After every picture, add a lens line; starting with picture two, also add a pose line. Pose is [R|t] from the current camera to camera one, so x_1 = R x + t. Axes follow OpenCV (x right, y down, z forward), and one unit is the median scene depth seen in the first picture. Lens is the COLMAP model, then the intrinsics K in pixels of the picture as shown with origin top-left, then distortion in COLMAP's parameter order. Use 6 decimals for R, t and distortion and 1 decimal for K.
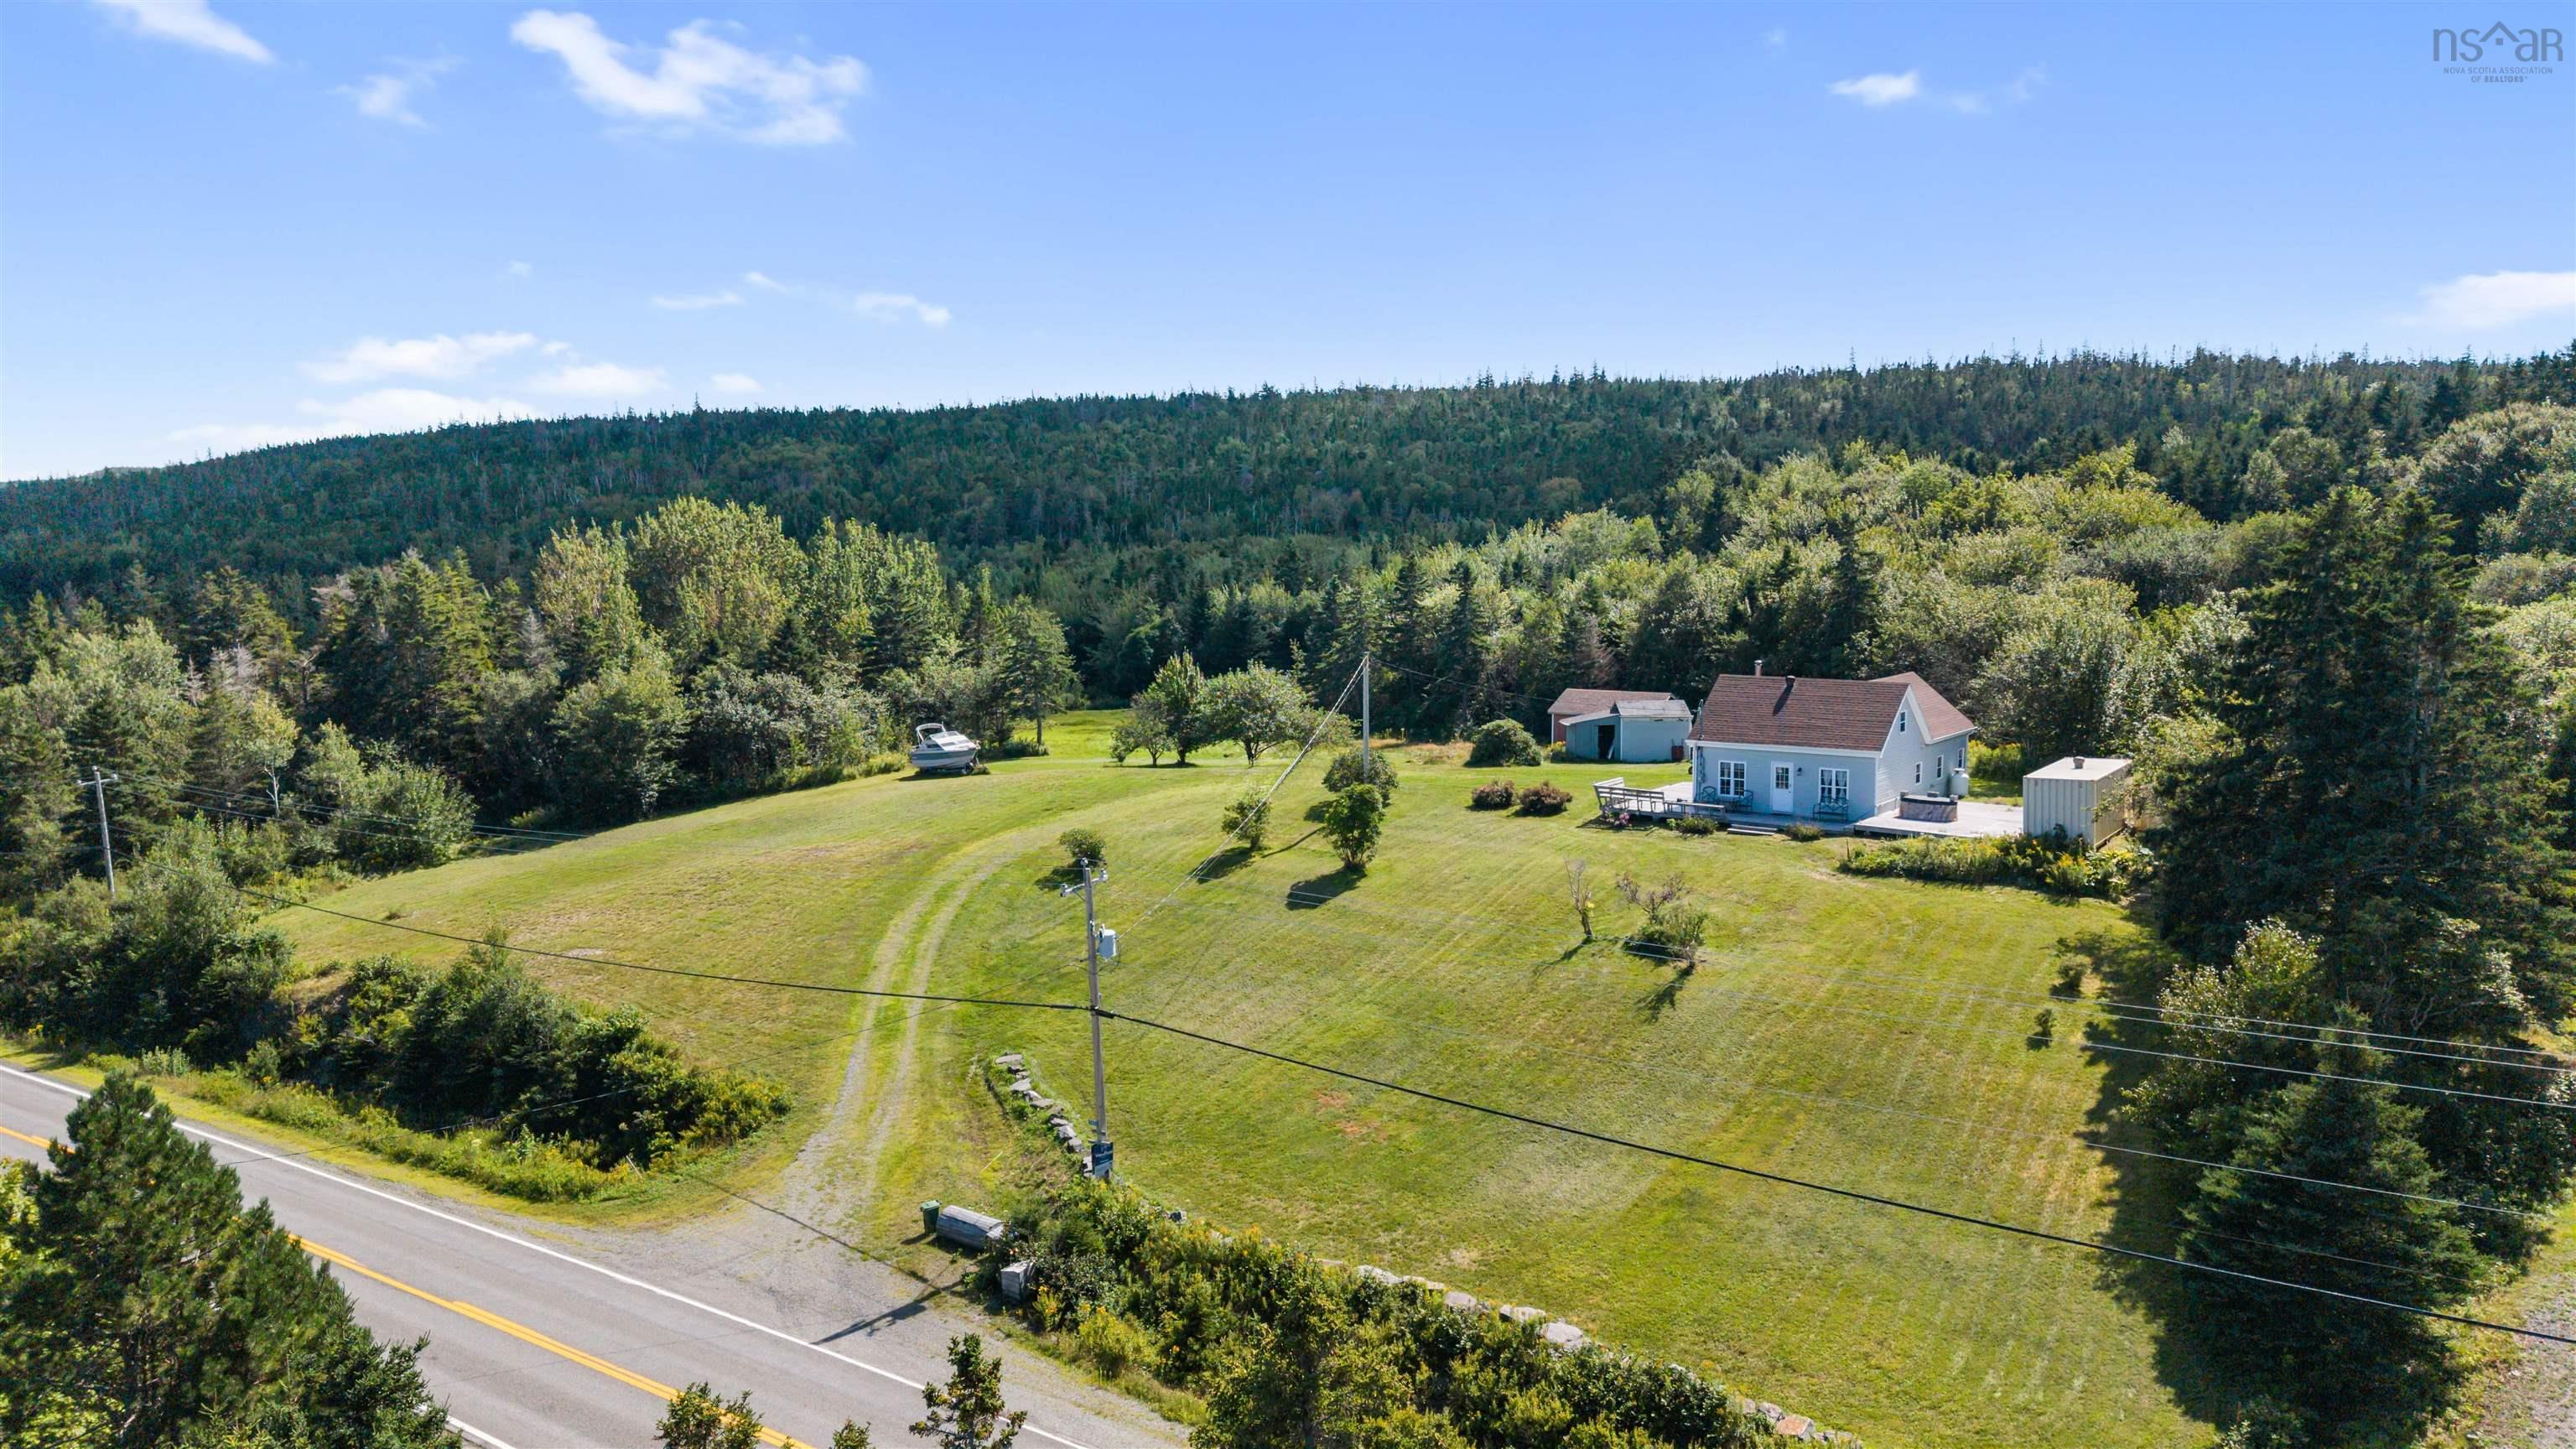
lens RADIAL K [[1842.1, 0, 1288.0], [0, 1842.1, 724.5], [0, 0, 1]] dist [0.154188, -0.365778]
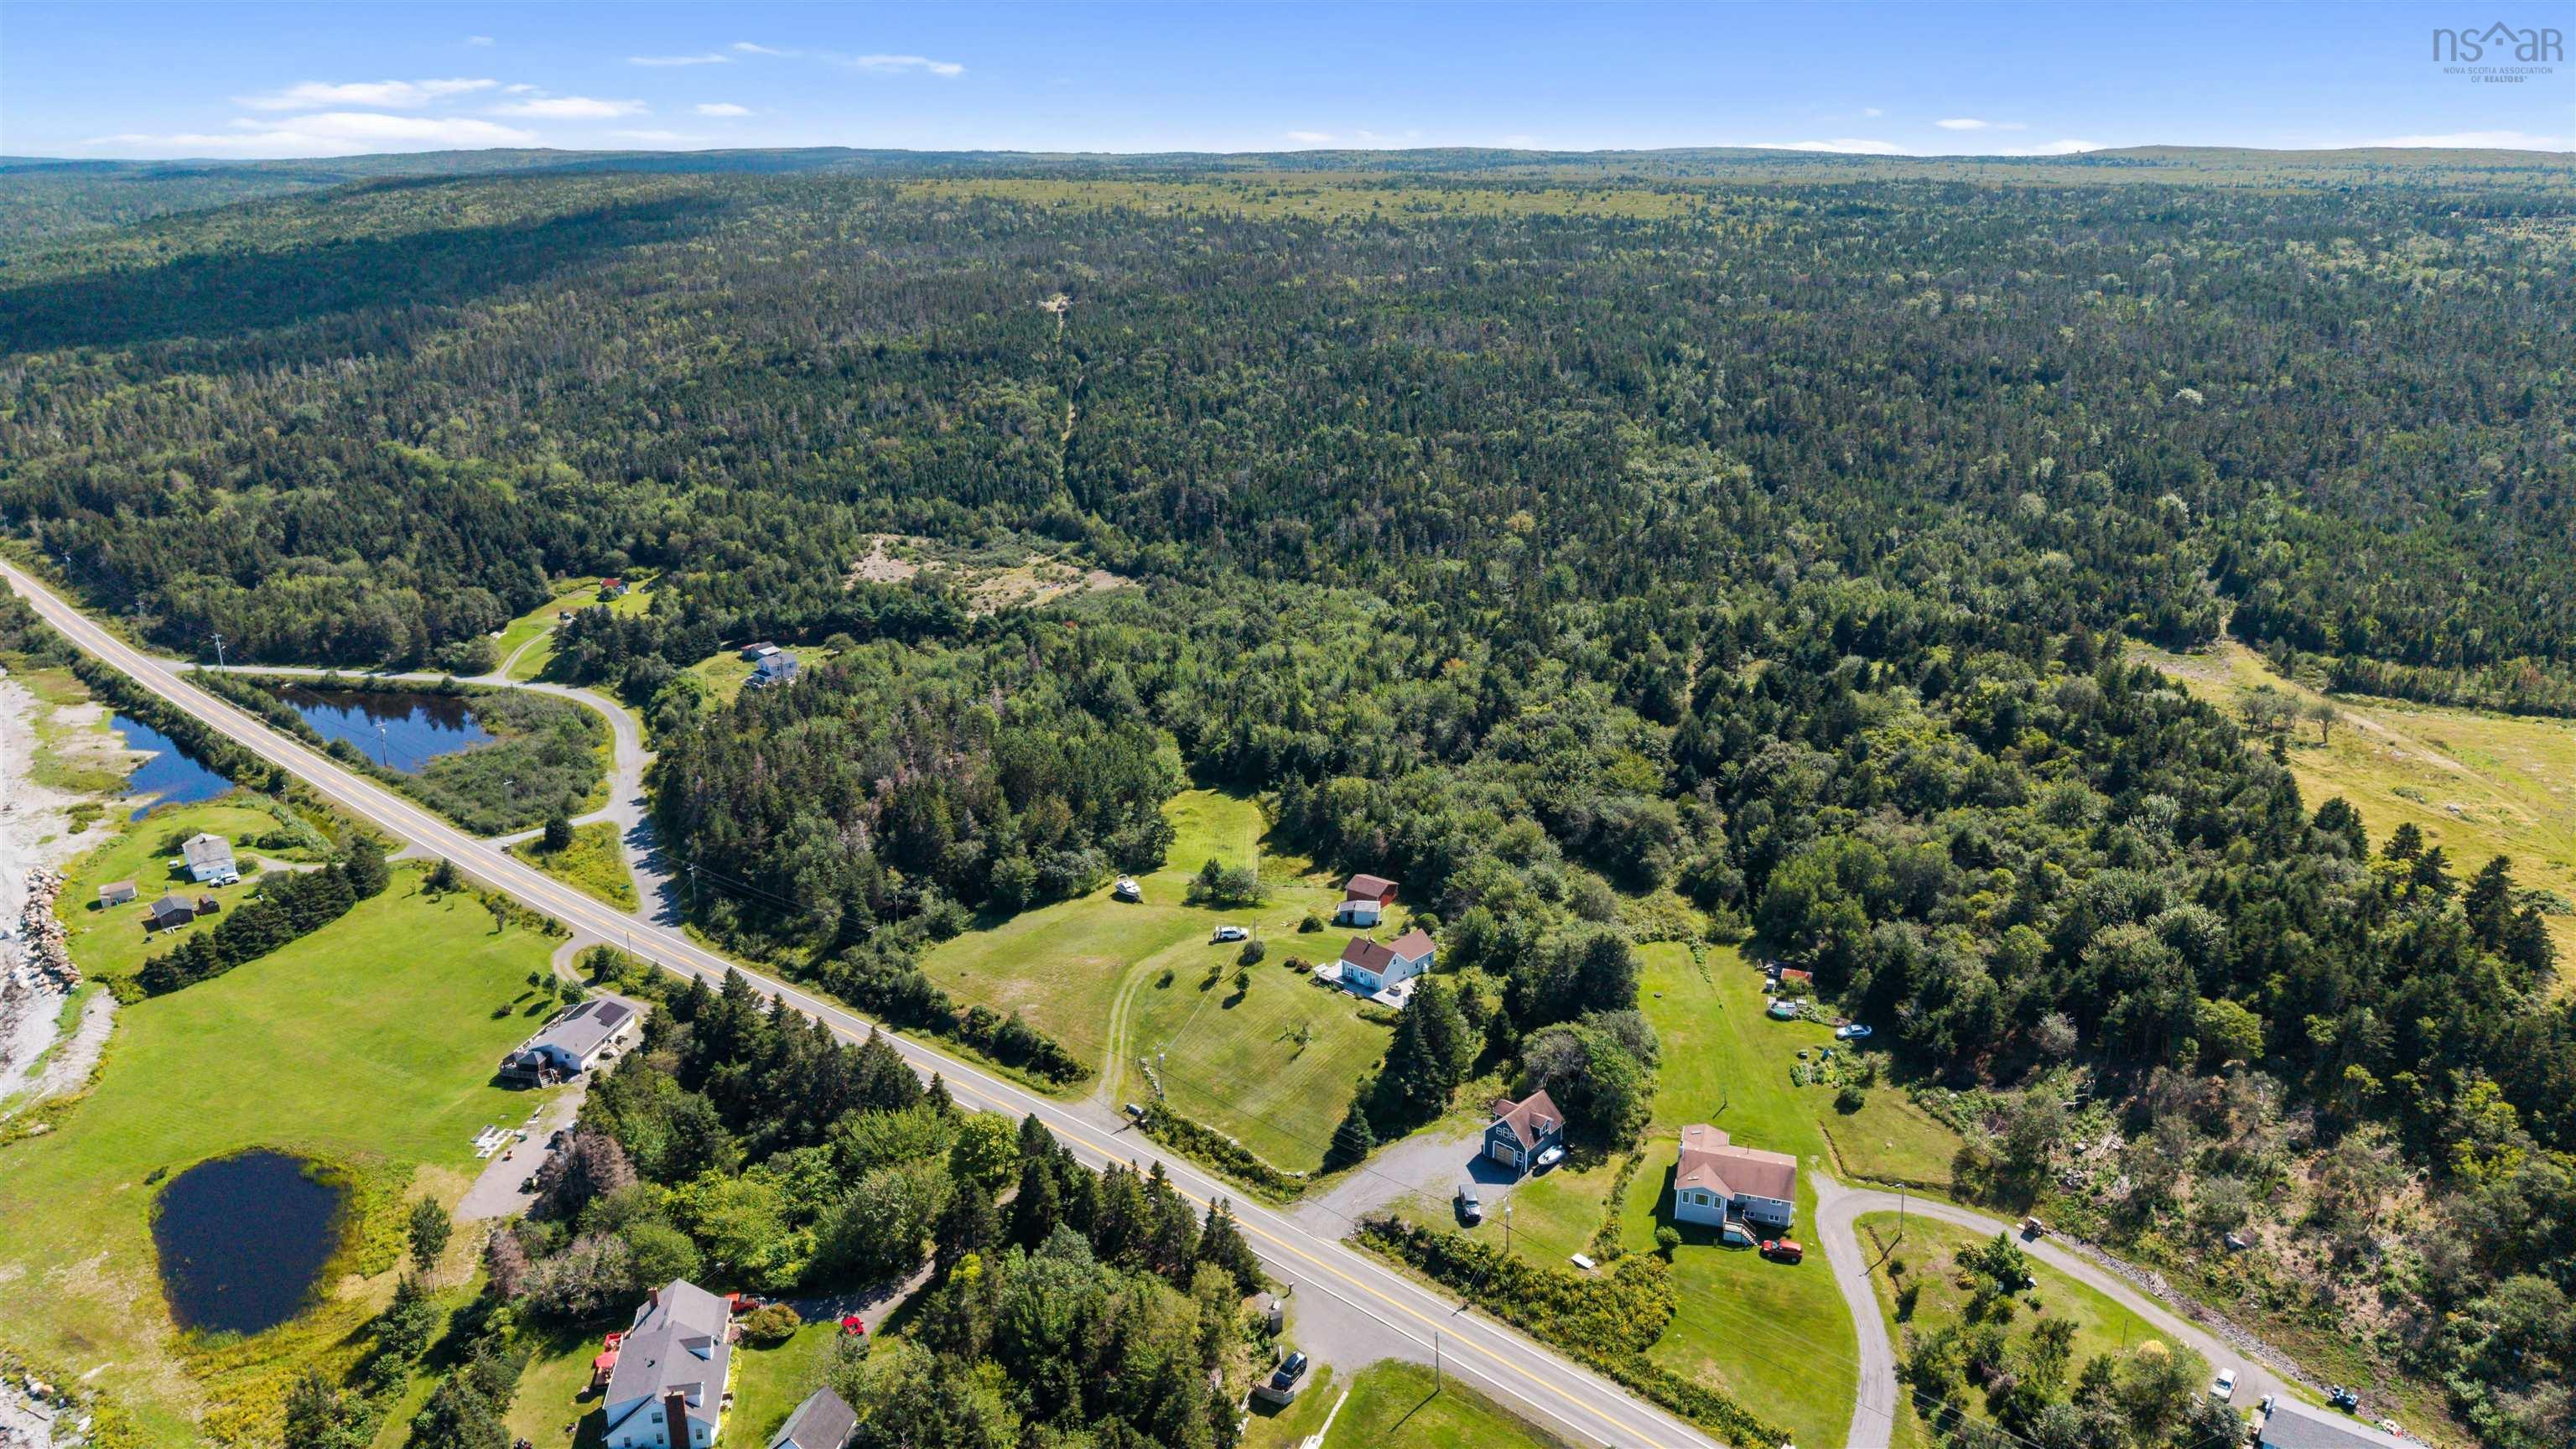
lens RADIAL K [[1842.1, 0, 1288.0], [0, 1842.1, 724.5], [0, 0, 1]] dist [0.154188, -0.365778]
pose [[0.995691, 0.038243, -0.084484, 0.302843], [-0.021480, 0.981342, 0.191067, -0.833414], [0.090215, -0.188428, 0.977935, -1.780191]]
